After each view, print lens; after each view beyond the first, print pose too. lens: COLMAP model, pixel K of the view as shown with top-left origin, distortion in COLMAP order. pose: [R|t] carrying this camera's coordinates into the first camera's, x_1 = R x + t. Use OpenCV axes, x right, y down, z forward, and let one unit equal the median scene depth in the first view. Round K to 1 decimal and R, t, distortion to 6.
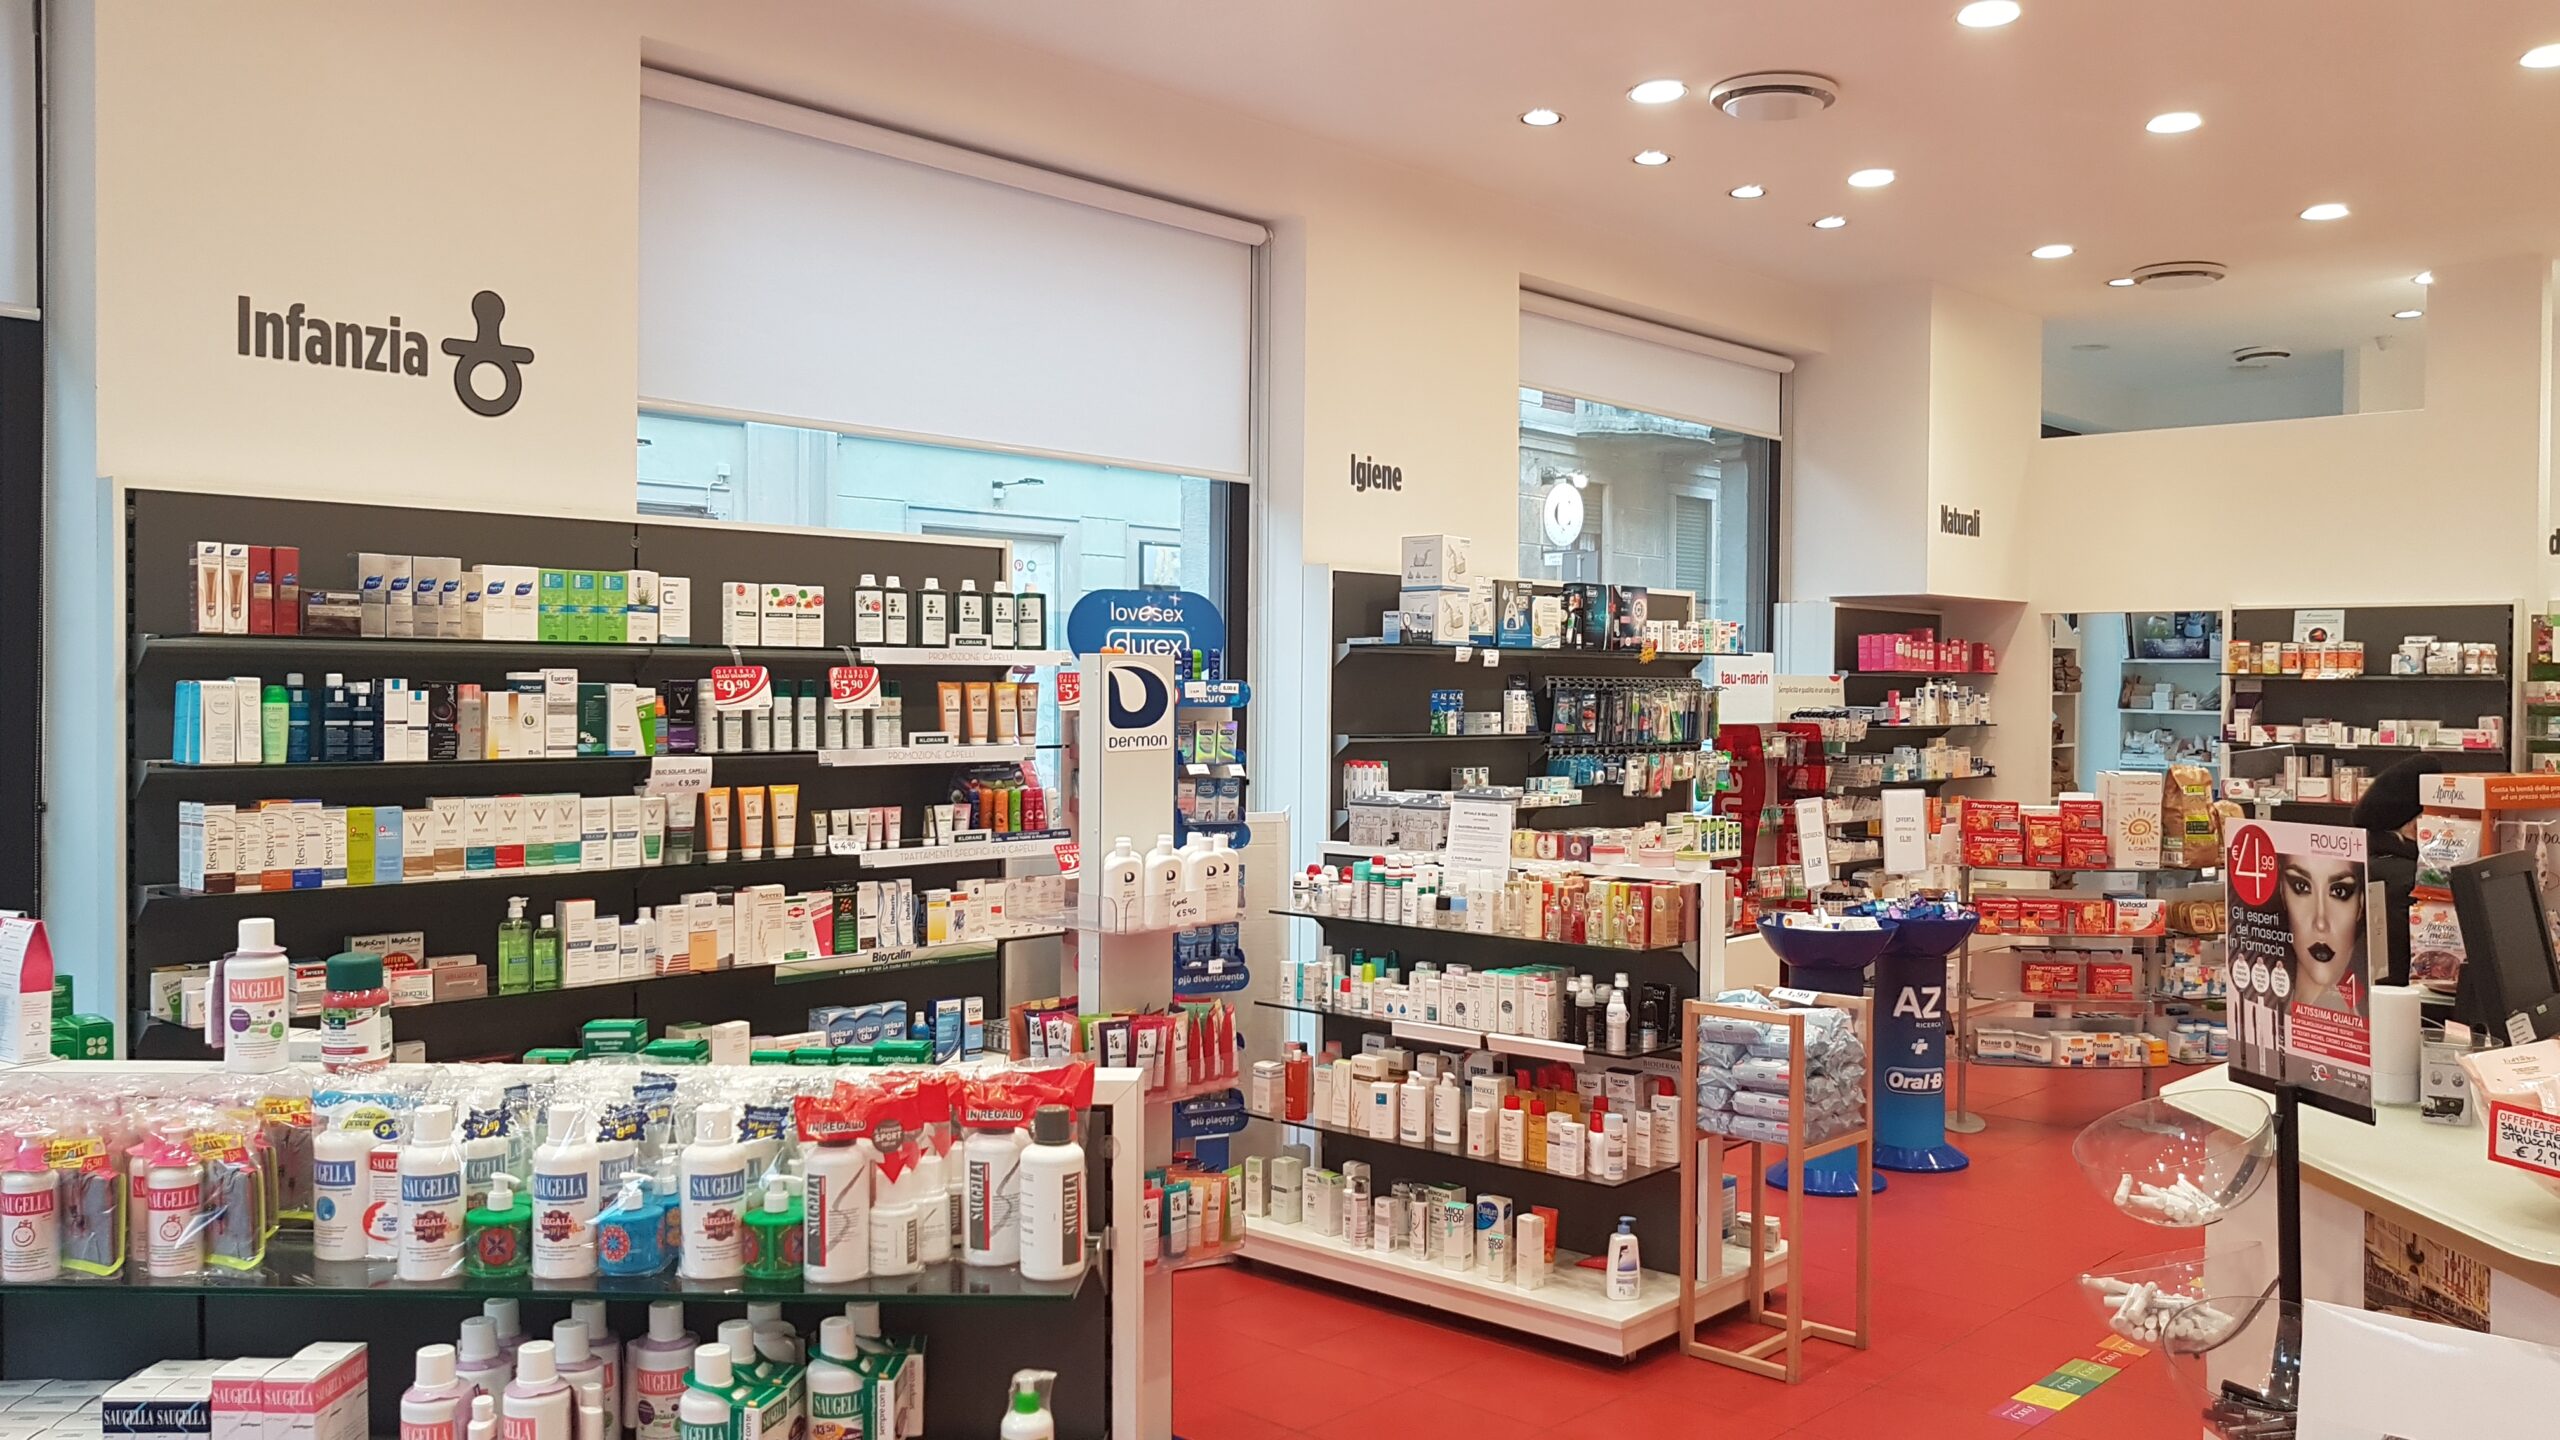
lens RADIAL K [[1966.8, 0, 1278.7], [0, 1966.8, 717.5], [0, 0, 1]] dist [-0.003918, -0.027825]
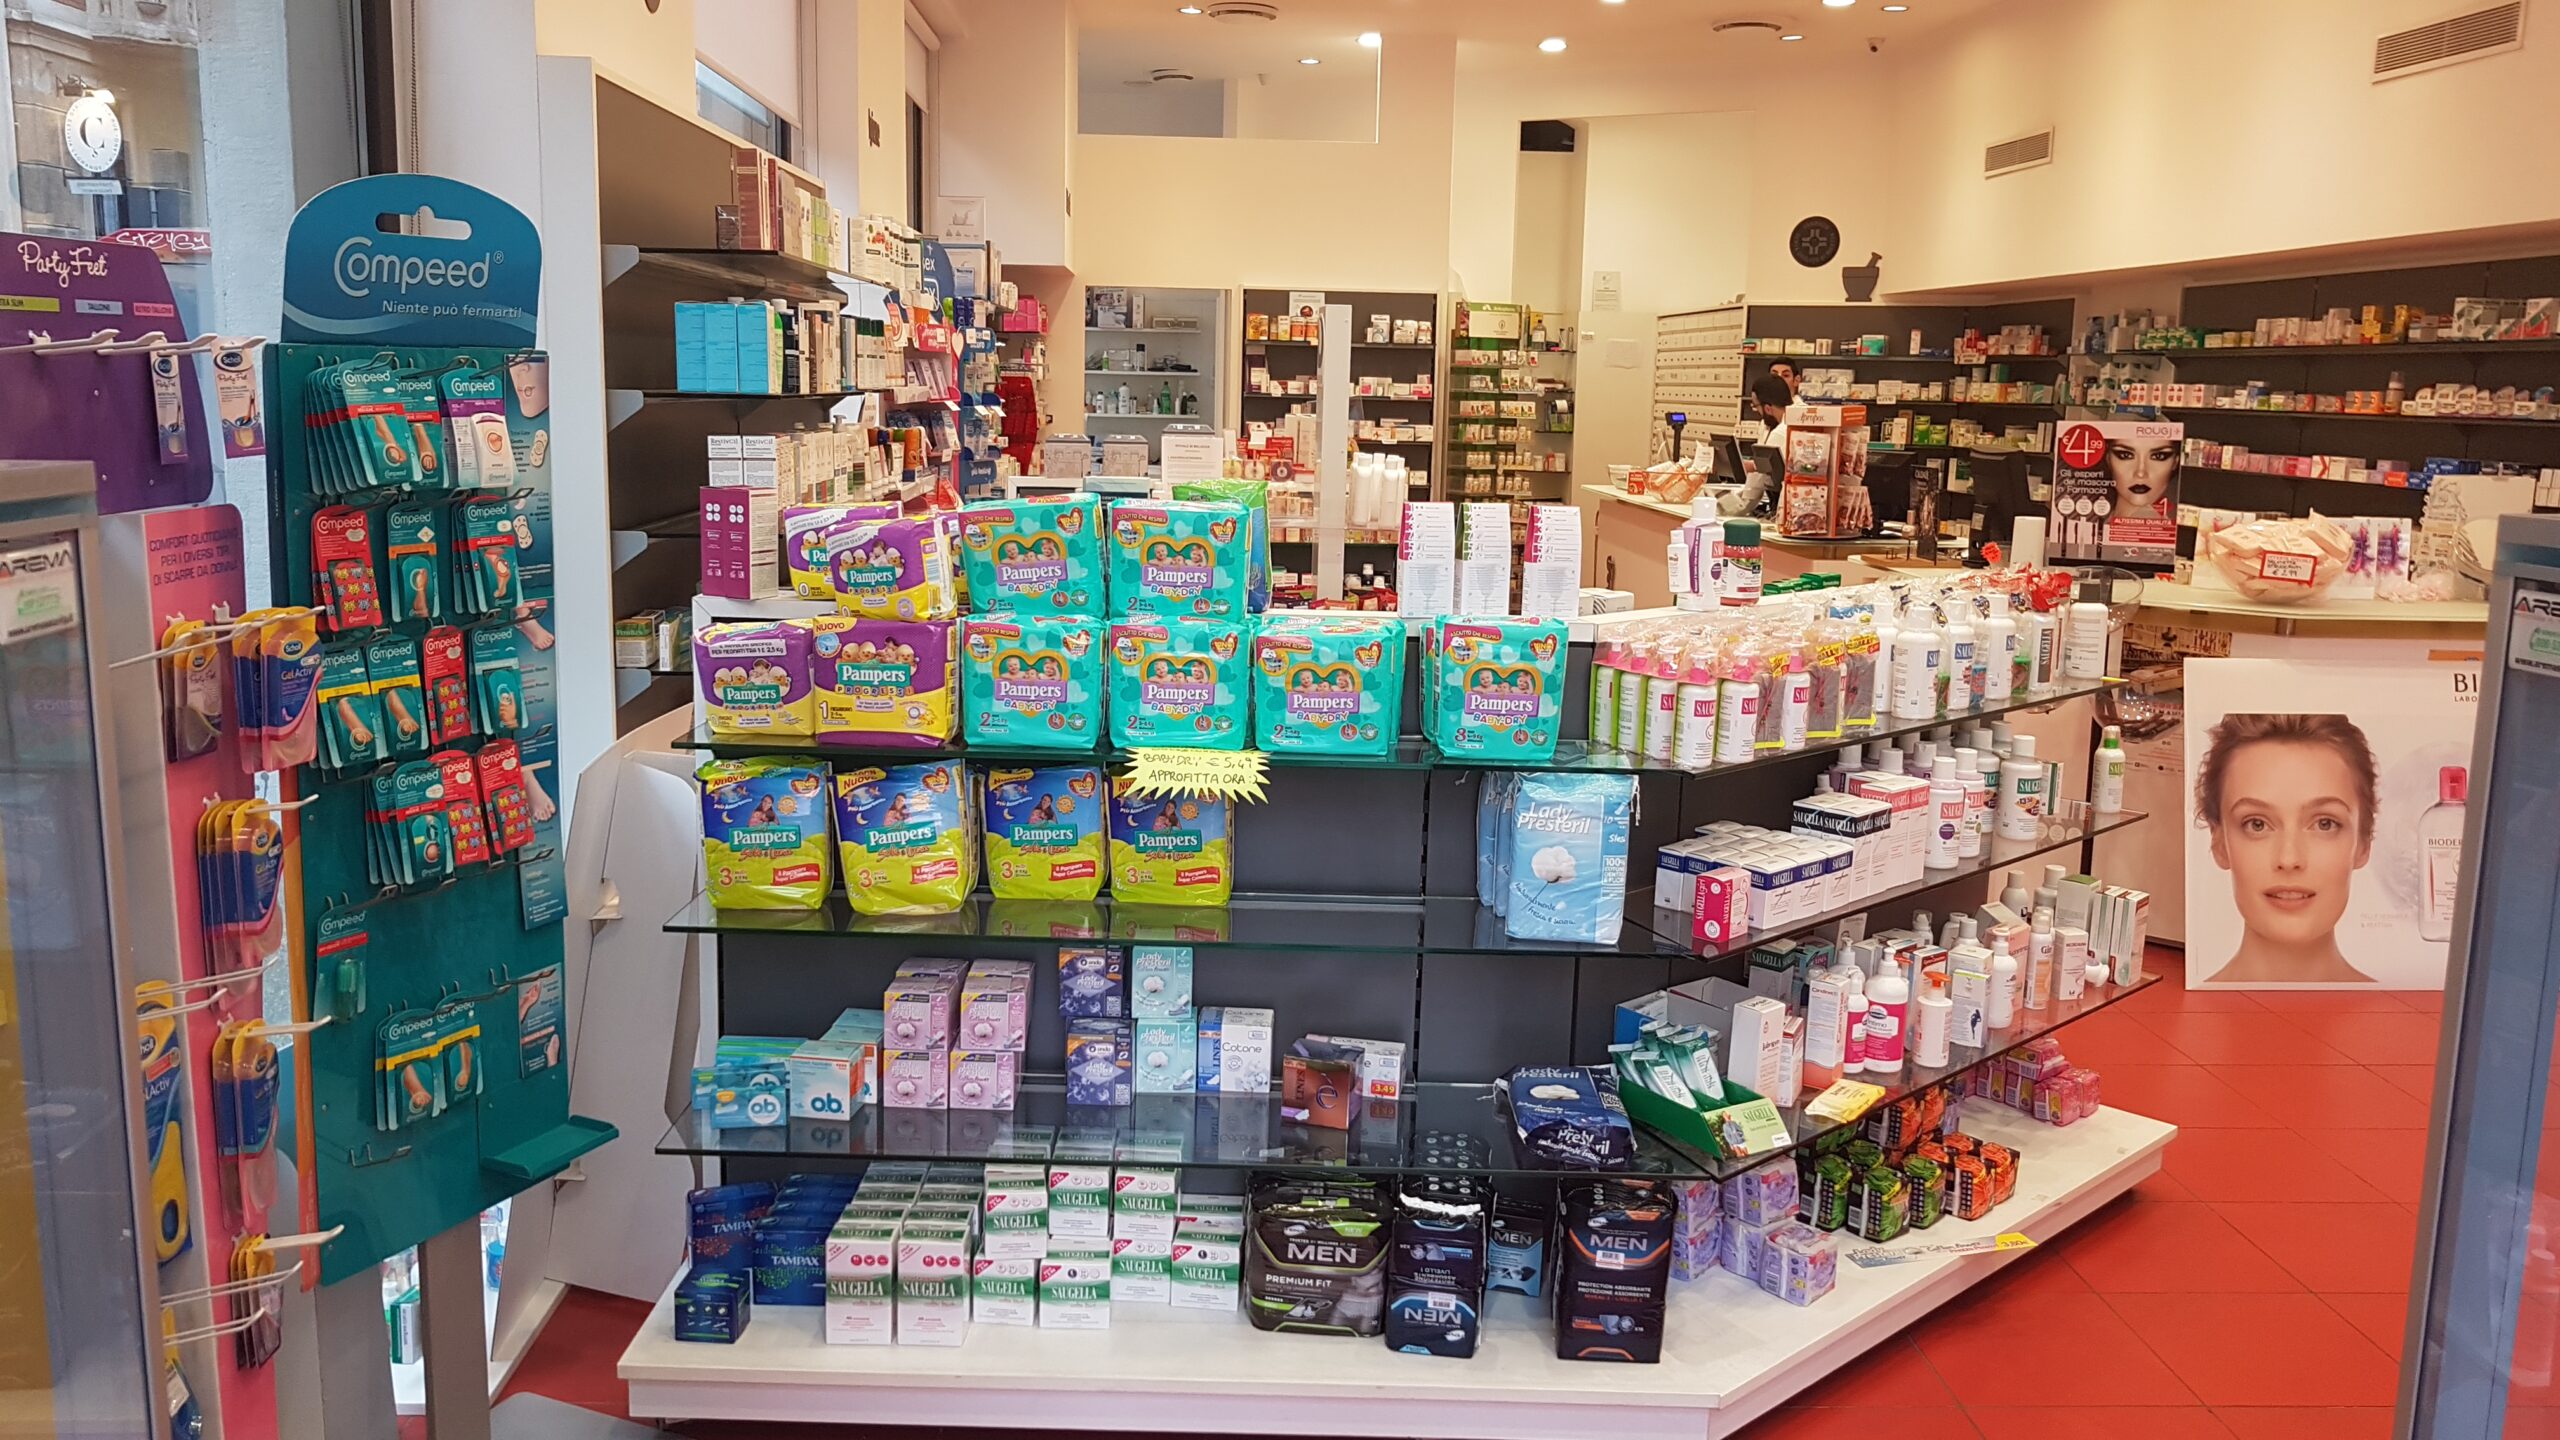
lens RADIAL K [[1966.8, 0, 1276.1], [0, 1966.8, 709.8], [0, 0, 1]] dist [-0.003918, -0.027825]
pose [[0.687902, -0.112832, 0.716980, -0.919455], [-0.006623, 0.986826, 0.161653, 0.017607], [-0.725773, -0.115950, 0.678092, 0.178508]]
